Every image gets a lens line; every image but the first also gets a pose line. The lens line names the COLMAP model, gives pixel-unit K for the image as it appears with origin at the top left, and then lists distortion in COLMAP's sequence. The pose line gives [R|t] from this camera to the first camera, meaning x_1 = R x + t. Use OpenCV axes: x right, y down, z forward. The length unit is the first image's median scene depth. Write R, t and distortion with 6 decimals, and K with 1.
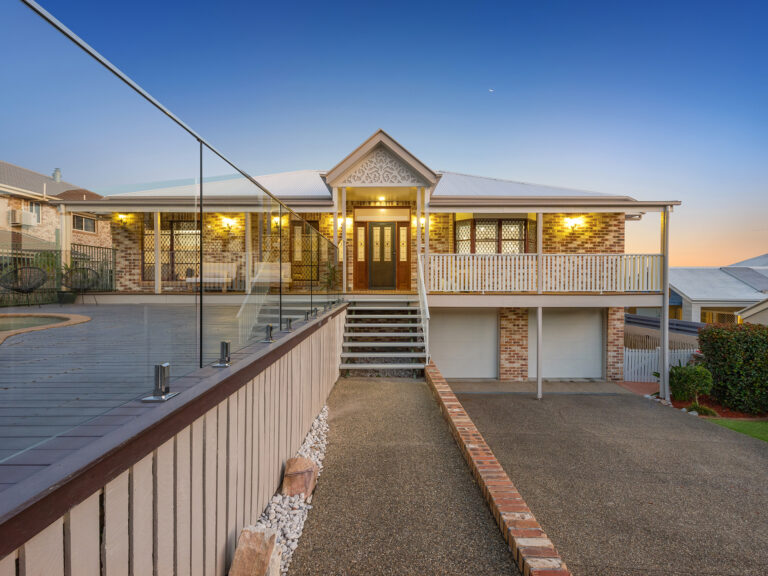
lens RADIAL K [[352.8, 0, 385.5], [0, 352.8, 287.2], [0, 0, 1]] dist [0.001539, 0.001025]
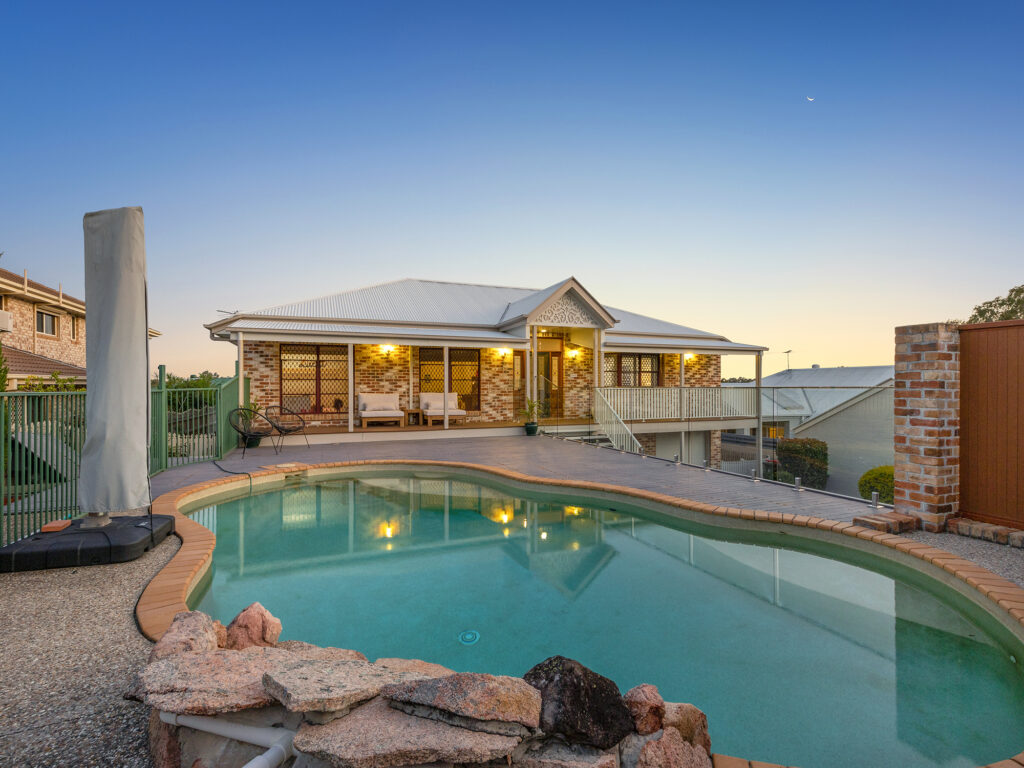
lens RADIAL K [[470.3, 0, 505.9], [0, 470.3, 385.9], [0, 0, 1]] dist [0.001539, 0.001025]
pose [[0.934412, -0.000256, 0.356194, -0.588743], [0.005087, 0.999907, -0.012626, -0.070179], [-0.356158, 0.013609, 0.934327, -0.241527]]
